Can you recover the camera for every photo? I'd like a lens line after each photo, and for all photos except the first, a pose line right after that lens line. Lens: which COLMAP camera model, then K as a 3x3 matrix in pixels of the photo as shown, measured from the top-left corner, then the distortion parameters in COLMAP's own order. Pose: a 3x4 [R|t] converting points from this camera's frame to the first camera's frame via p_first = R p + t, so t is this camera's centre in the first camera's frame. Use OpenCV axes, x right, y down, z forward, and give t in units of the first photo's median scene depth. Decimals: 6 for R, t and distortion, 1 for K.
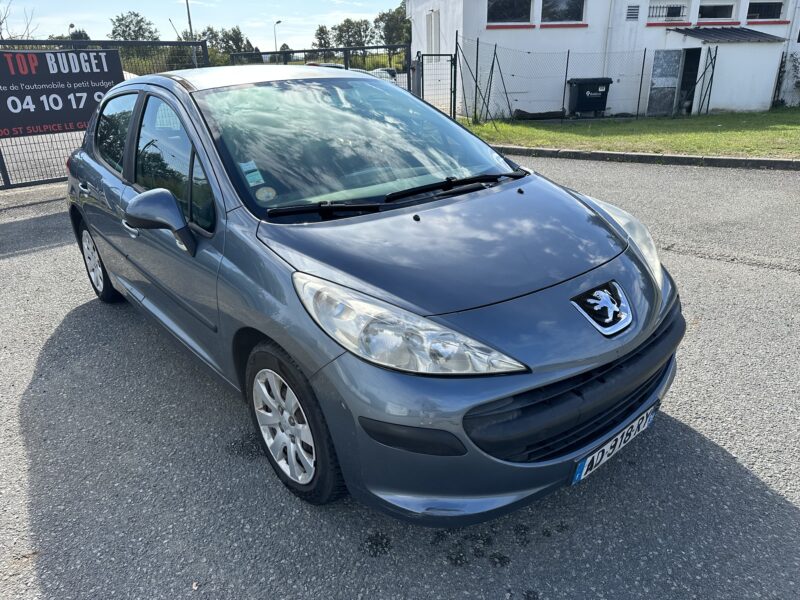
lens RADIAL K [[578.1, 0, 402.6], [0, 578.1, 300.9], [0, 0, 1]] dist [-0.010762, -0.004482]
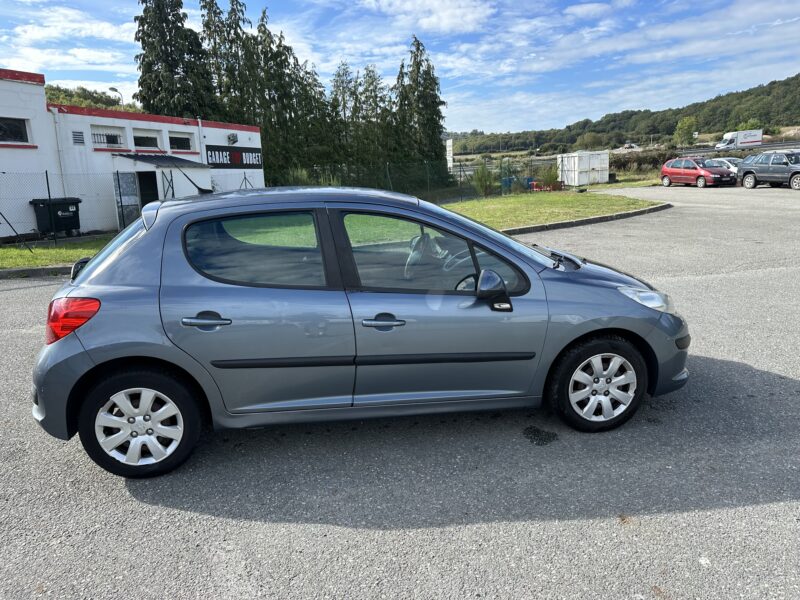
lens RADIAL K [[578.1, 0, 404.5], [0, 578.1, 300.7], [0, 0, 1]] dist [-0.010762, -0.004482]
pose [[0.487334, -0.165706, 0.857349, -1.774847], [0.326400, 0.945228, -0.002841, -0.195839], [-0.809919, 0.281223, 0.514727, 0.497189]]
